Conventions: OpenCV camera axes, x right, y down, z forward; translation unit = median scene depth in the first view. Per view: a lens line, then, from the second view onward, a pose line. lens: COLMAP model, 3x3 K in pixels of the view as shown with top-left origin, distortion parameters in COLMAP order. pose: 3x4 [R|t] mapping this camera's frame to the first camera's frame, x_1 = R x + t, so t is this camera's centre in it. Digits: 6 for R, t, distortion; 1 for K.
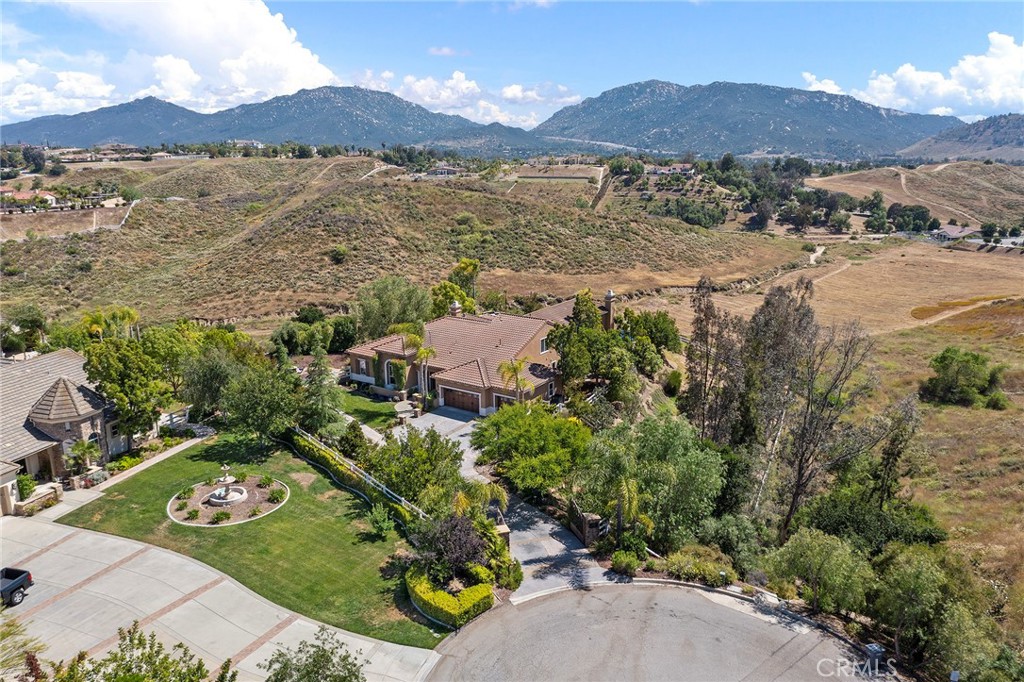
lens RADIAL K [[800.4, 0, 511.8], [0, 800.4, 342.3], [0, 0, 1]] dist [-0.016268, 0.004656]
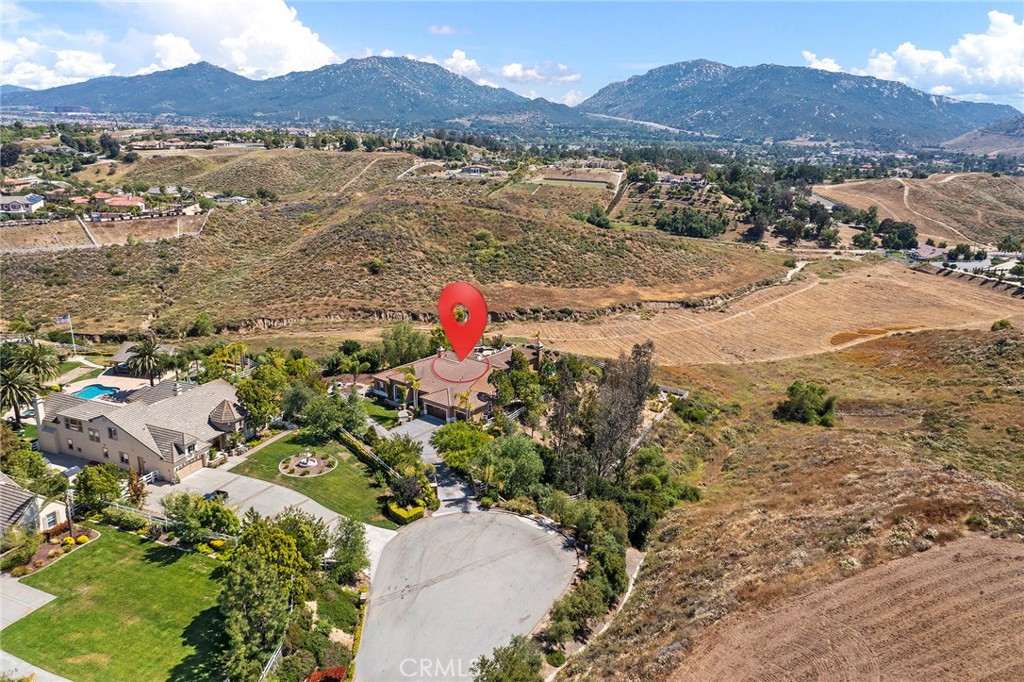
lens RADIAL K [[800.4, 0, 510.3], [0, 800.4, 341.0], [0, 0, 1]] dist [-0.016268, 0.004656]
pose [[0.997928, 0.042903, -0.047941, 0.047054], [-0.041300, 0.998570, 0.033944, -0.040031], [0.049329, -0.031894, 0.998273, -0.192017]]
